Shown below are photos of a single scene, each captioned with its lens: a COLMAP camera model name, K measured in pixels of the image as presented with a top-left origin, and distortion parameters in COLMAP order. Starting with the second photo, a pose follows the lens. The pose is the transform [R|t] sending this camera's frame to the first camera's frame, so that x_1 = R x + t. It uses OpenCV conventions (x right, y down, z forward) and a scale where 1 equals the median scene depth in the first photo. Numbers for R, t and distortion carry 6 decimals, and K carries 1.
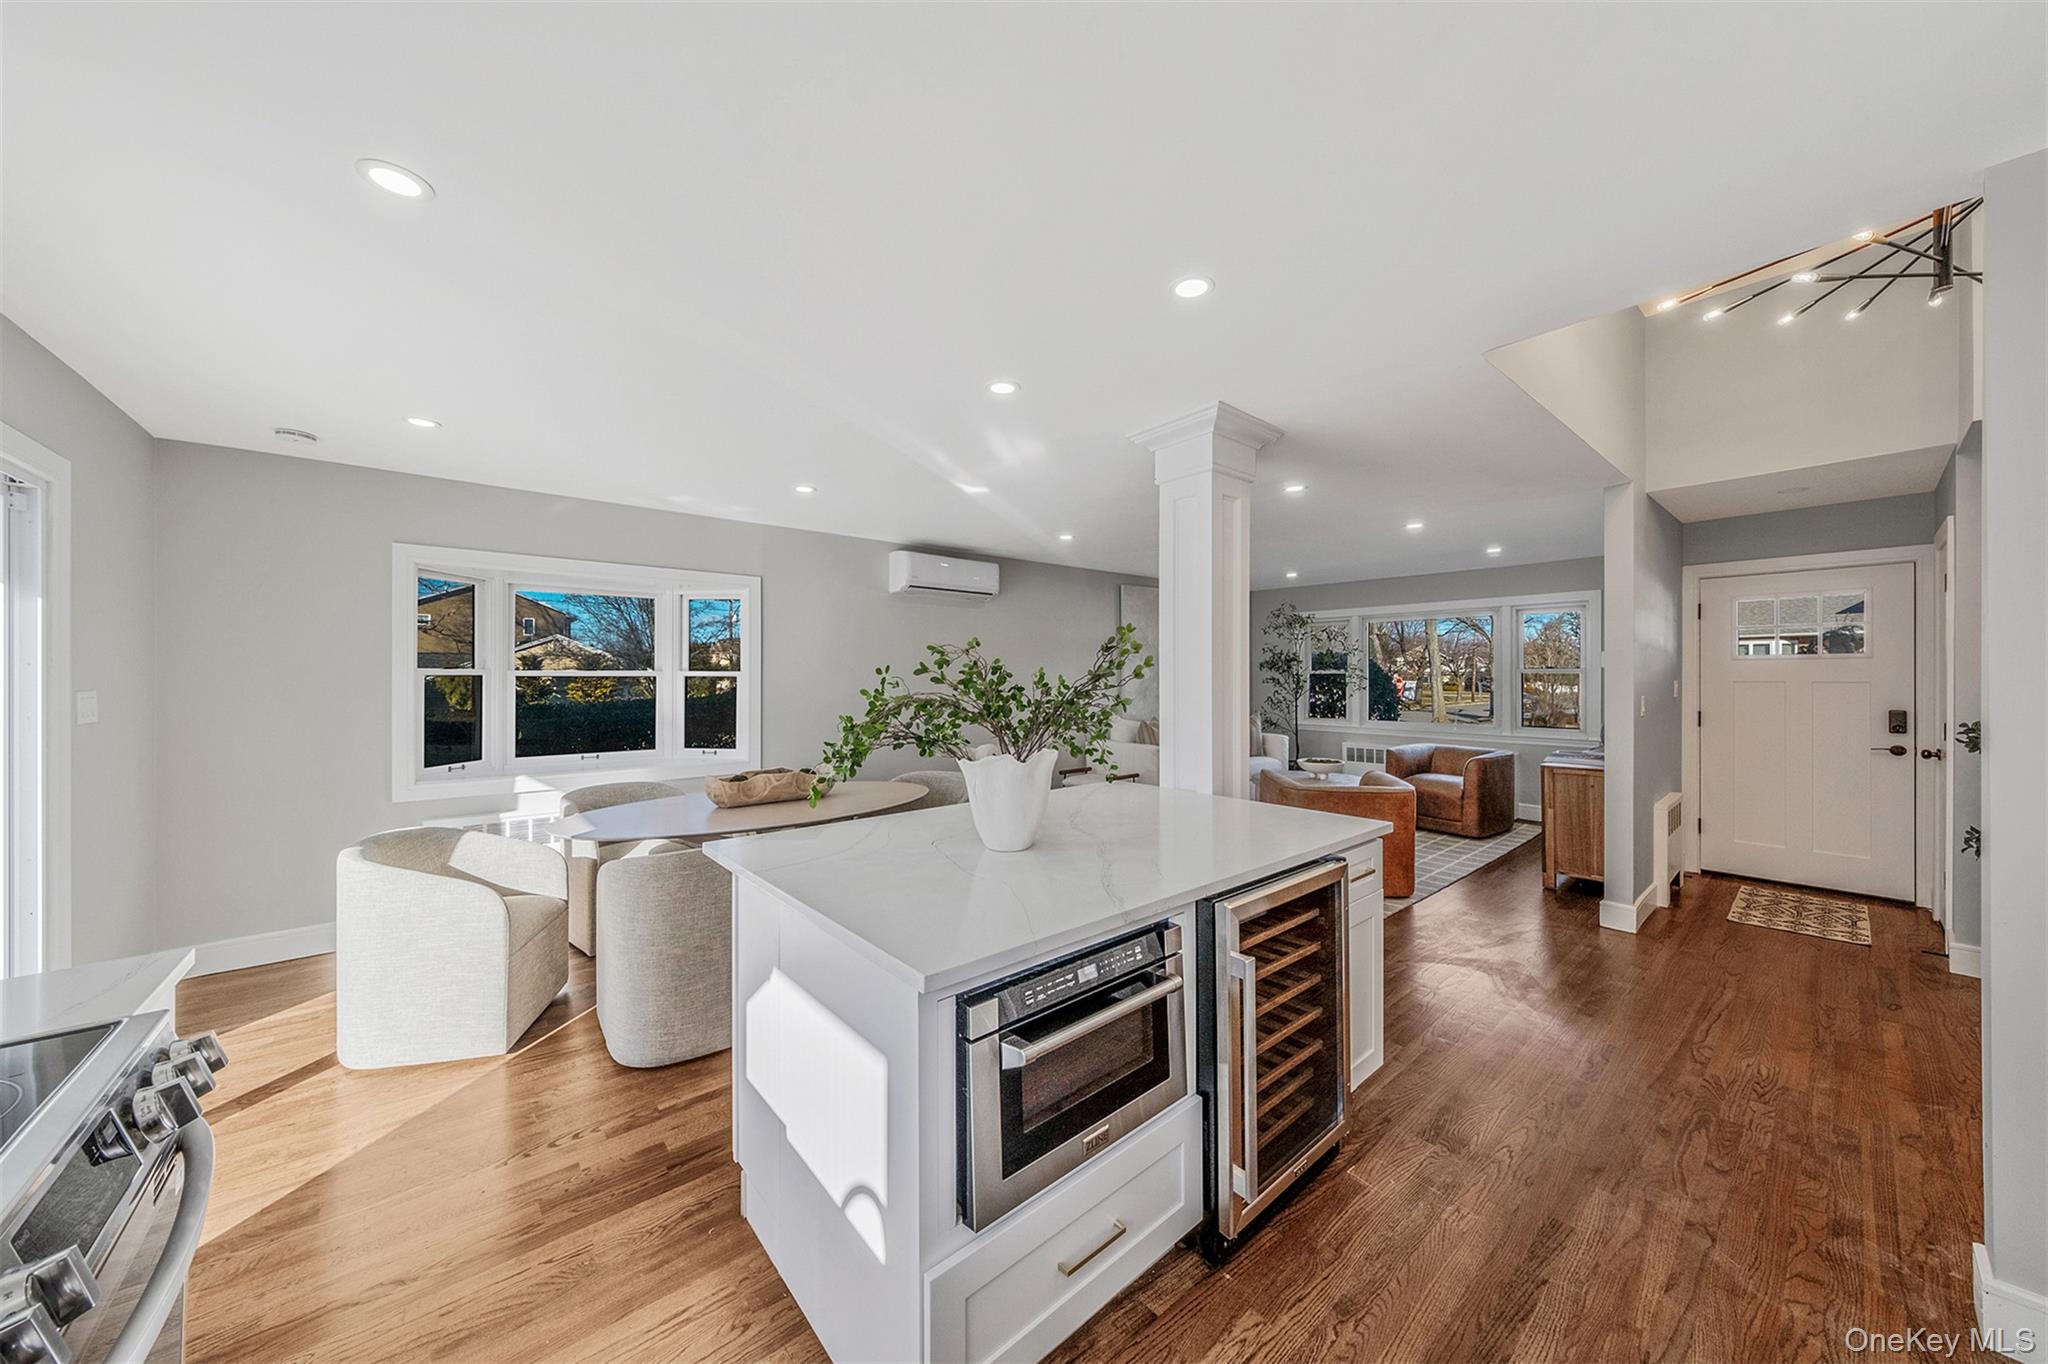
lens RADIAL K [[711.9, 0, 1024.9], [0, 711.9, 674.7], [0, 0, 1]] dist [0.010571, 0.000322]
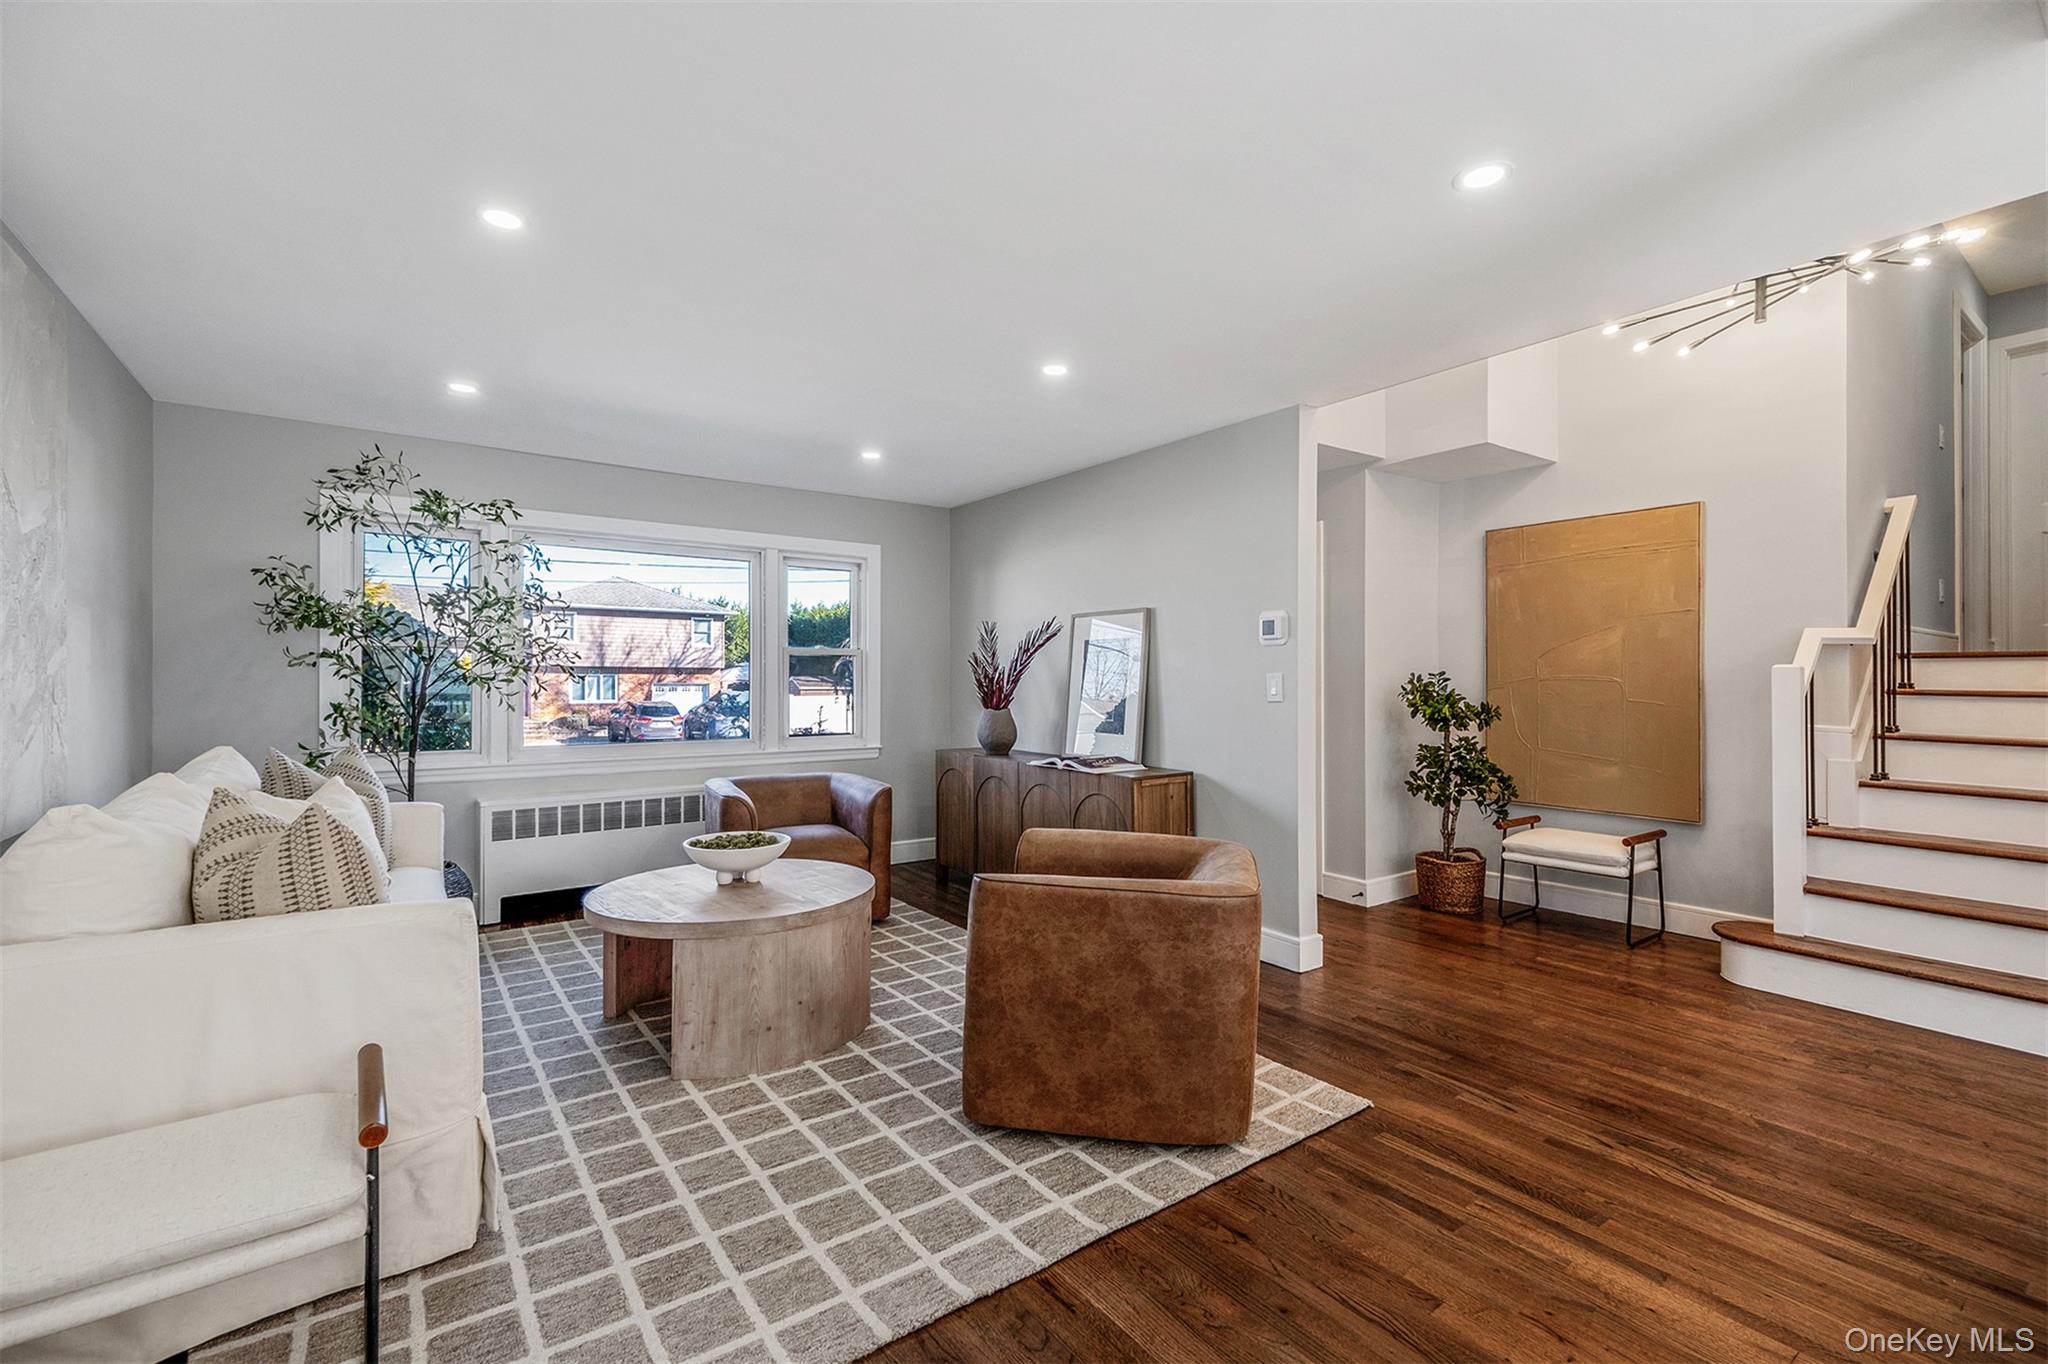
lens RADIAL K [[889.1, 0, 1035.0], [0, 889.1, 679.1], [0, 0, 1]] dist [0.007840, -0.002868]
pose [[0.072031, 0.004022, 0.997394, -0.112384], [-0.000471, 0.999992, -0.003999, 0.026627], [-0.997402, -0.000182, 0.072032, 0.804686]]
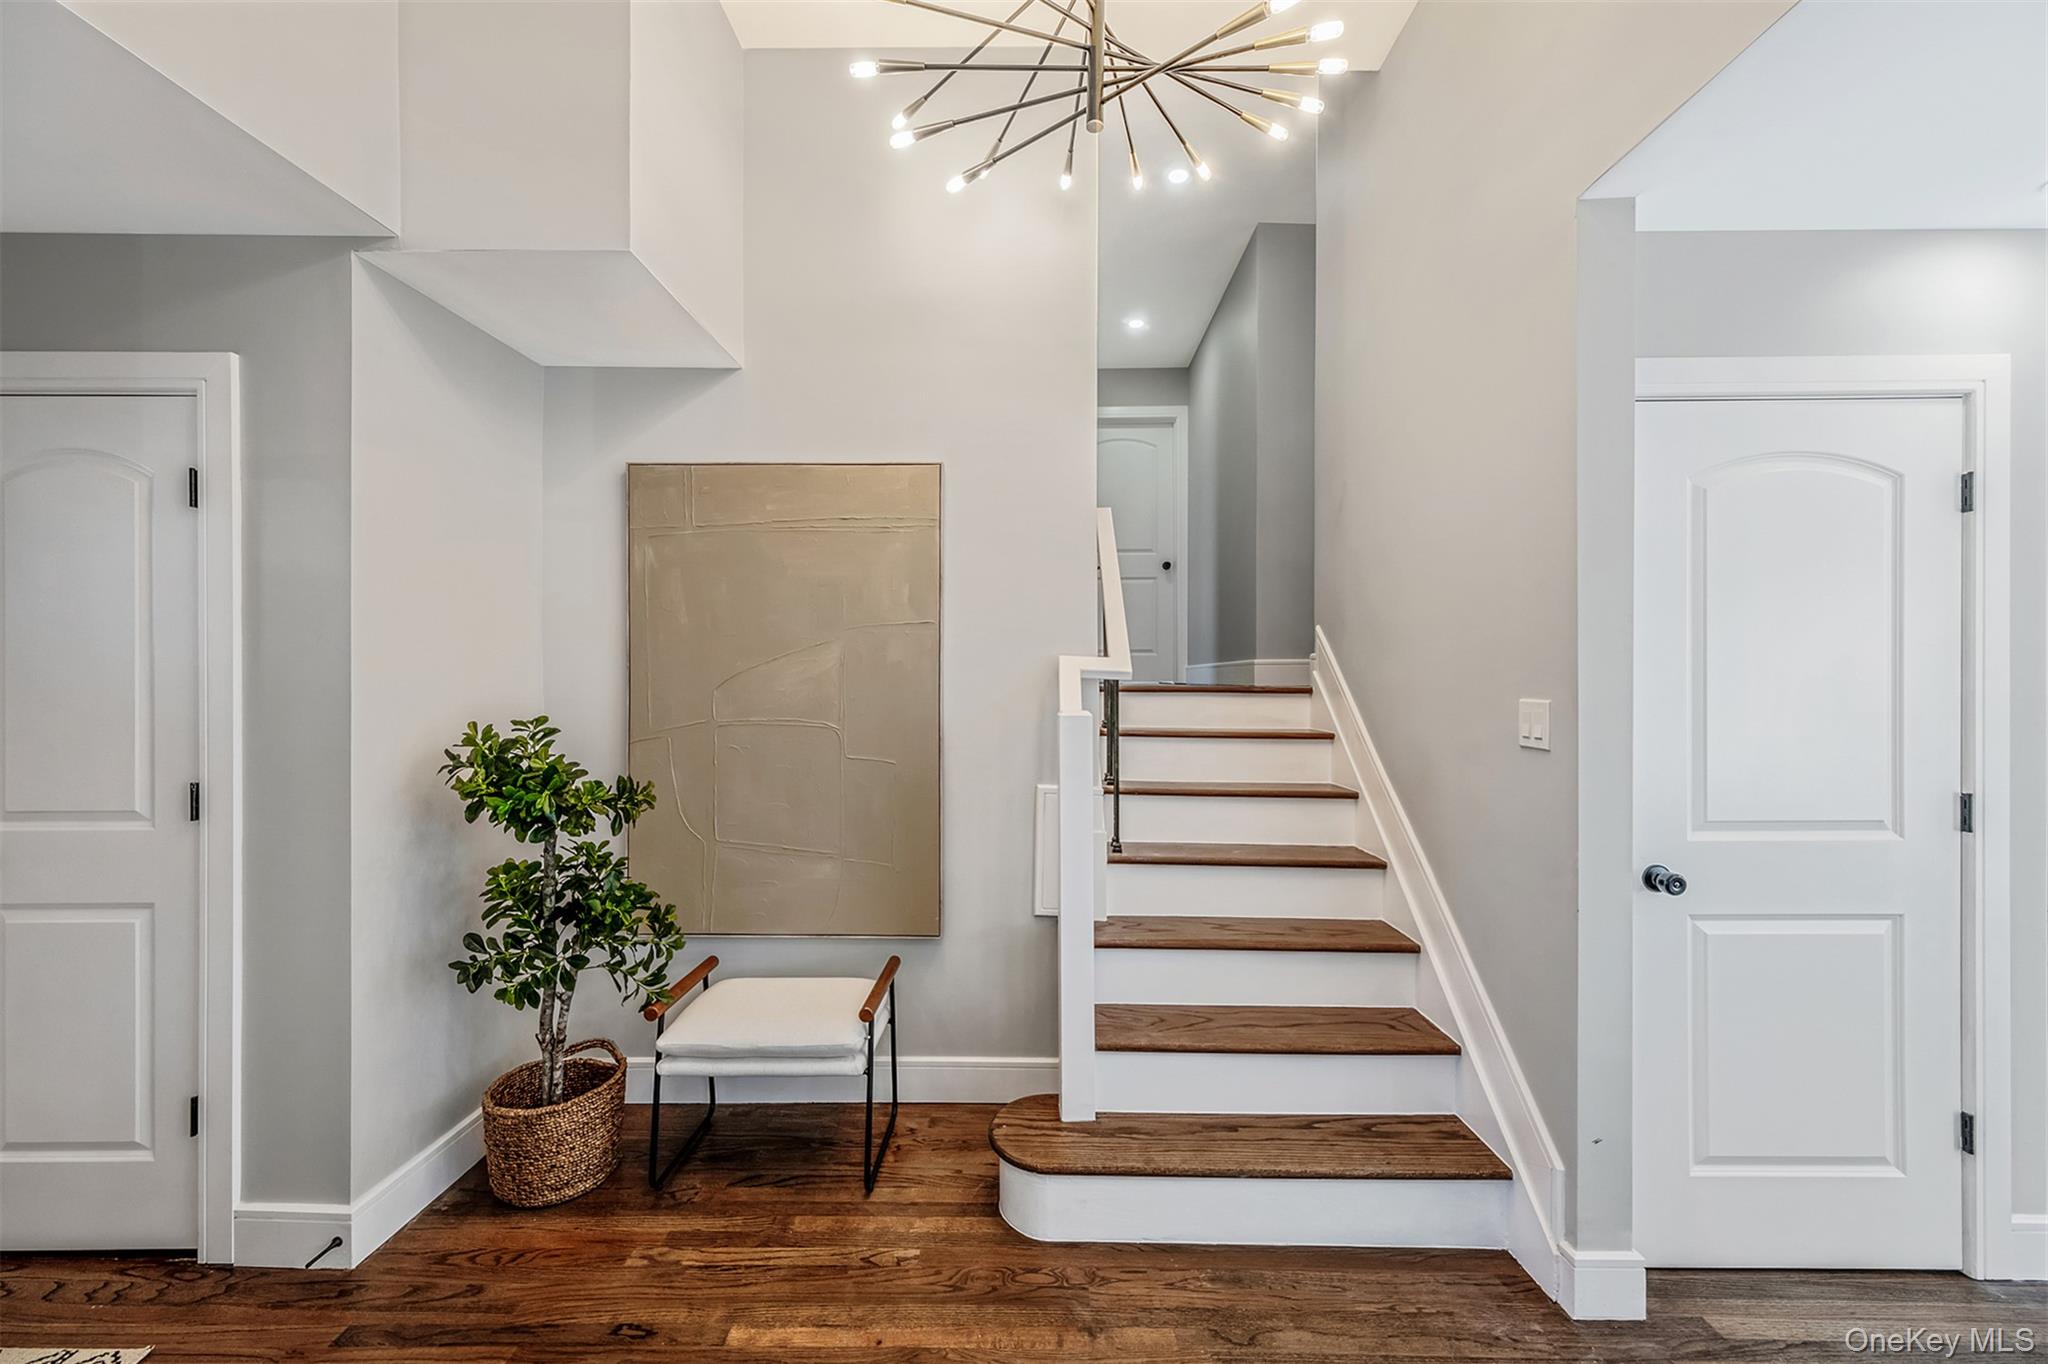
lens RADIAL K [[808.6, 0, 1021.8], [0, 808.6, 680.2], [0, 0, 1]] dist [0.003879, 0.000092]
pose [[-0.748531, 0.003963, 0.663088, 0.308191], [0.001547, 0.999990, -0.004230, 0.001814], [-0.663098, -0.002141, -0.748529, 0.626625]]
